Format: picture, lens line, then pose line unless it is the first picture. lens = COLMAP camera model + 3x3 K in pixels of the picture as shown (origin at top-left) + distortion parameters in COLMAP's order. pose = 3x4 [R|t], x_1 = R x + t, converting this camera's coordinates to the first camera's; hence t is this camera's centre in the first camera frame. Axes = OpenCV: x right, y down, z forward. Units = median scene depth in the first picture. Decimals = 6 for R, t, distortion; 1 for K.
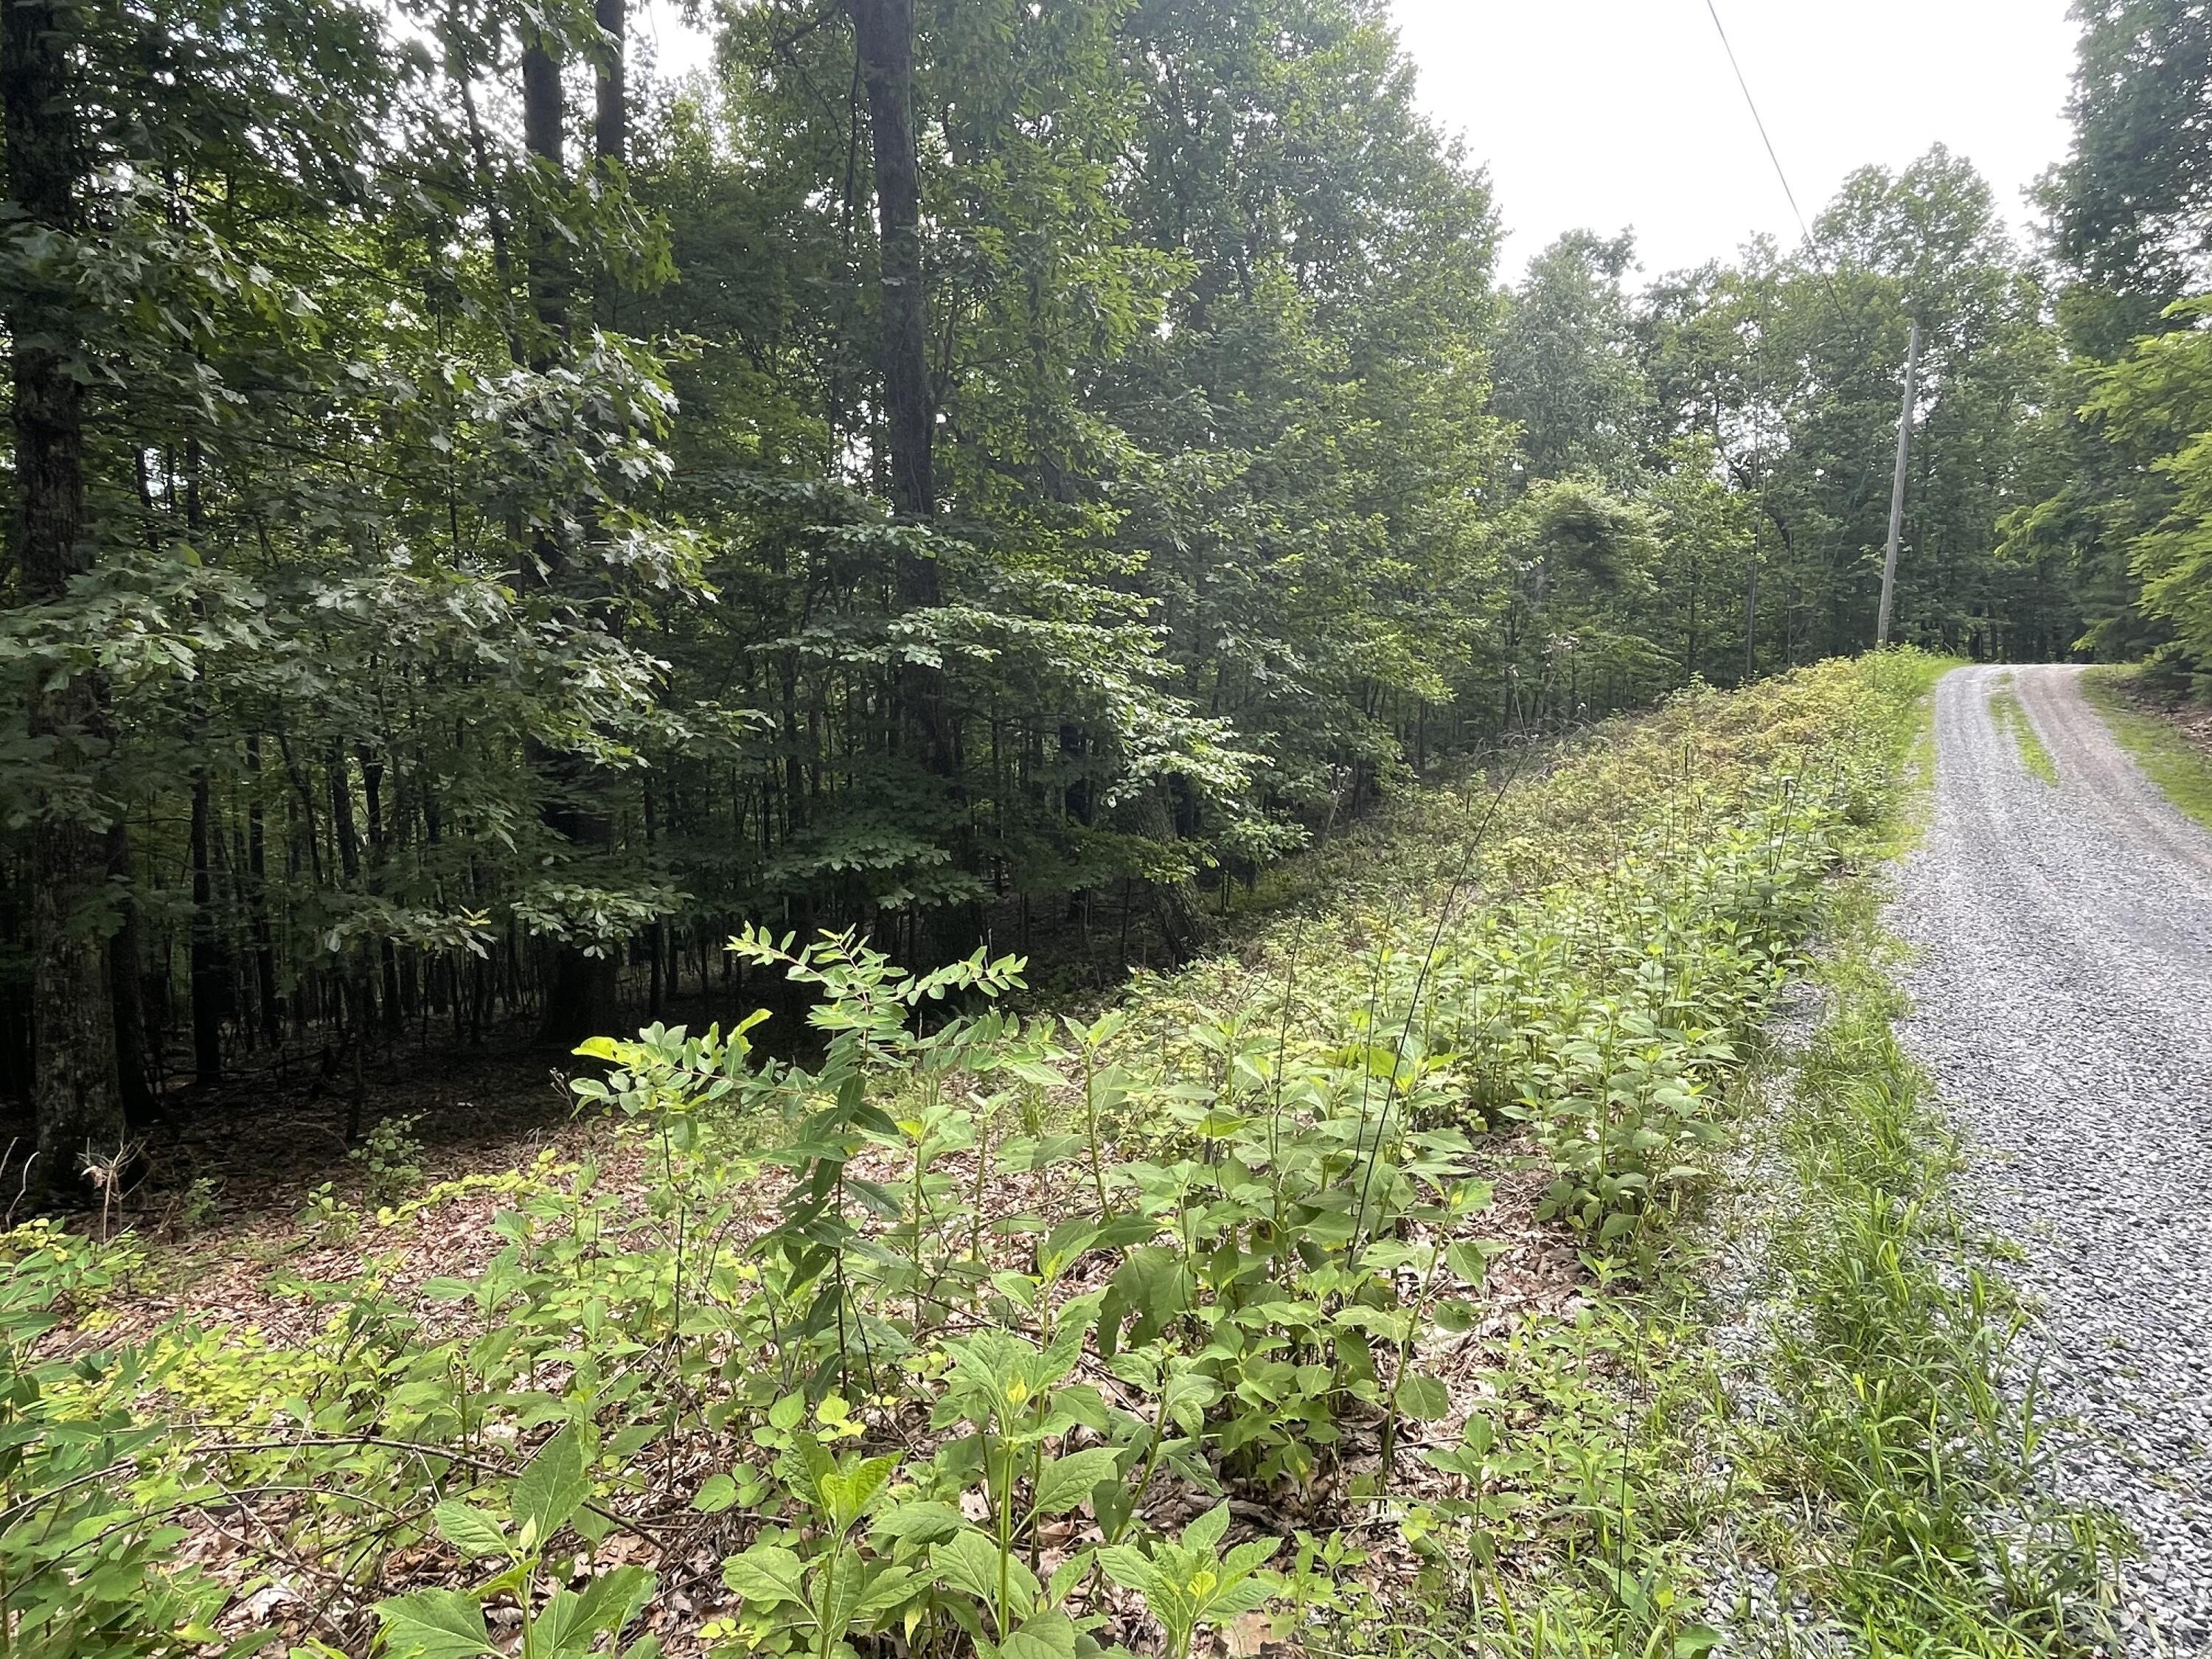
lens RADIAL K [[1248.9, 0, 1108.4], [0, 1248.9, 826.7], [0, 0, 1]] dist [-0.005015, -0.000365]
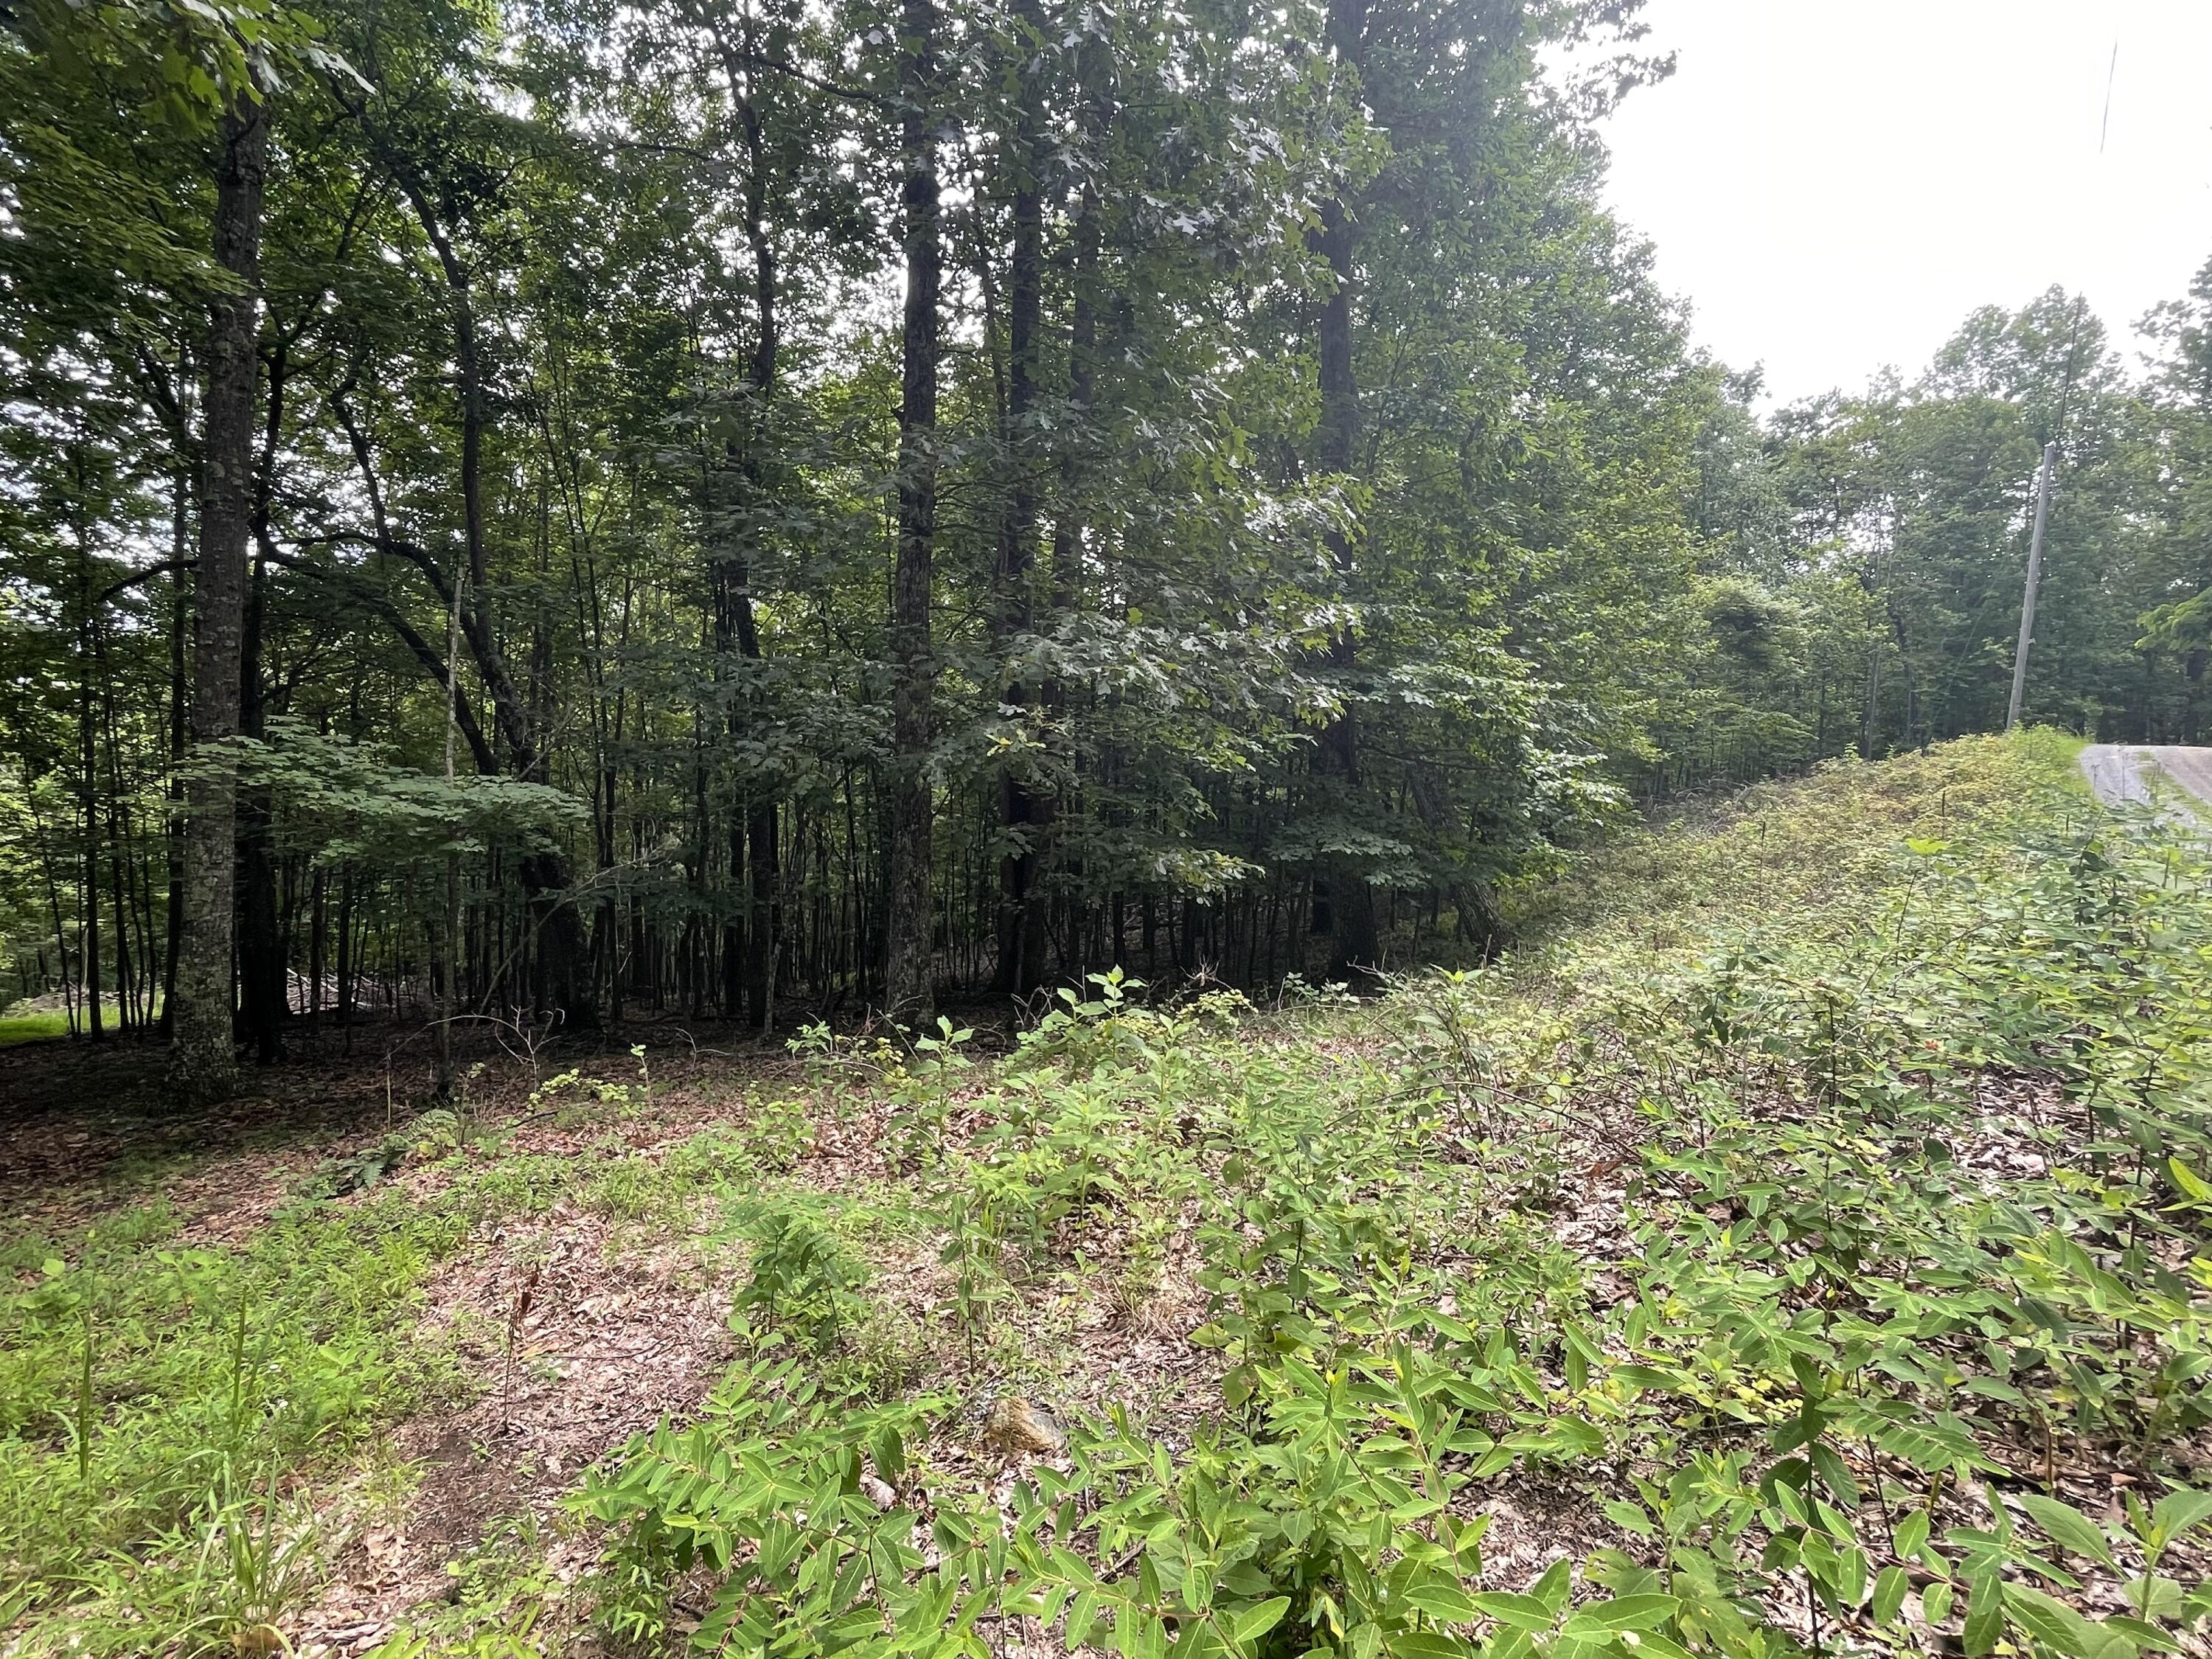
lens RADIAL K [[1106.6, 0, 1090.2], [0, 1106.6, 836.6], [0, 0, 1]] dist [-0.018140, 0.008920]
pose [[0.994660, 0.033791, -0.097521, -0.106956], [-0.037229, 0.998740, -0.033648, 0.018949], [0.096261, 0.037099, 0.994664, -0.064190]]
